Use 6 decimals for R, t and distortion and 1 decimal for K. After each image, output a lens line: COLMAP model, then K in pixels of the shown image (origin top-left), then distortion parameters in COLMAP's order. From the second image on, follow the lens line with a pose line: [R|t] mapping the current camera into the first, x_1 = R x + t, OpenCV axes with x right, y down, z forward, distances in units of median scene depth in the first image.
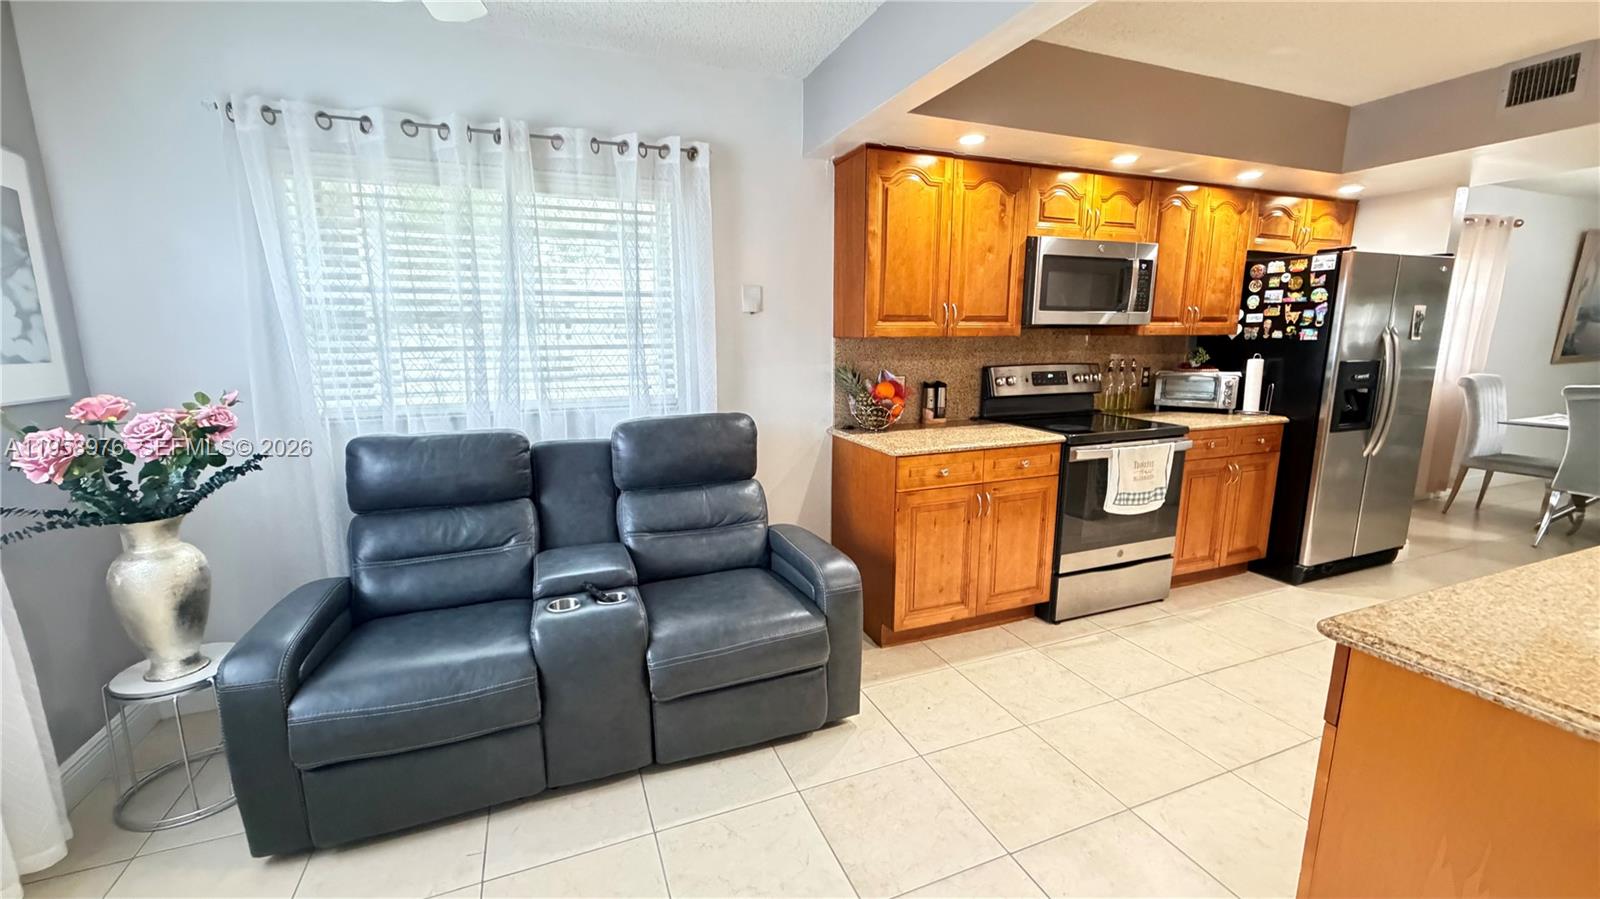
lens RADIAL K [[634.3, 0, 799.7], [0, 634.3, 449.3], [0, 0, 1]] dist [0.001285, 0.000567]
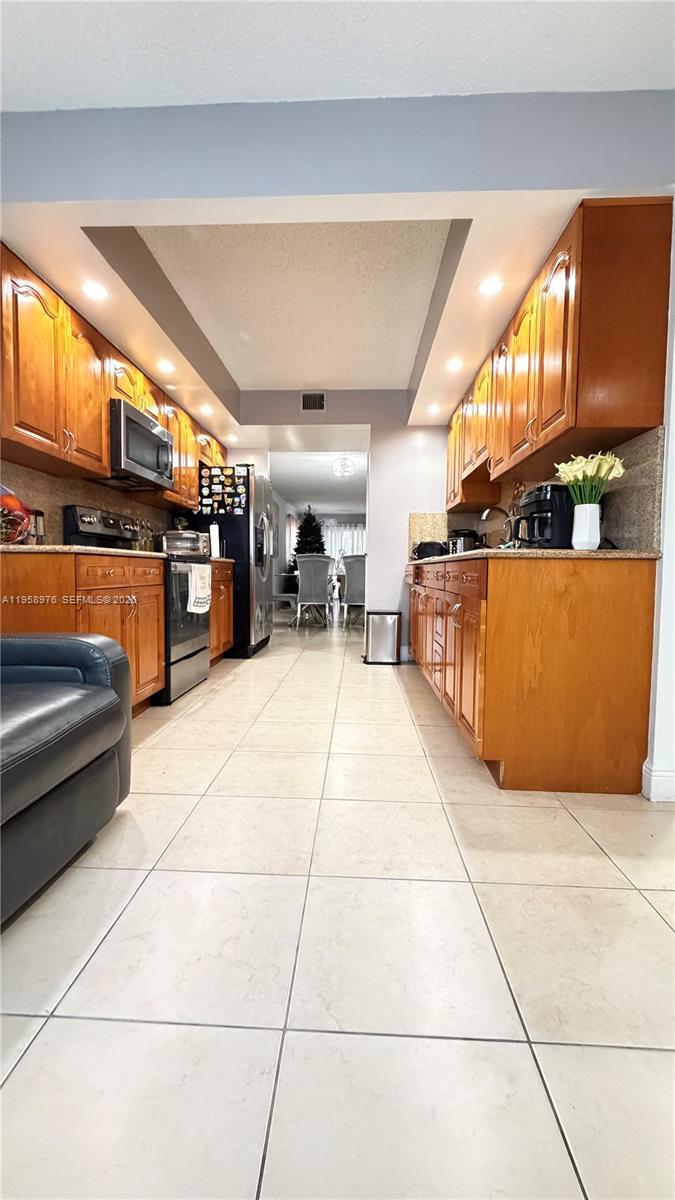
lens RADIAL K [[475.7, 0, 340.3], [0, 475.7, 590.7], [0, 0, 1]] dist [0.001285, 0.000567]
pose [[0.414588, -0.034393, 0.909359, -0.273393], [0.157237, 0.986963, -0.034359, 0.121117], [-0.896322, 0.157229, 0.414591, 0.237630]]
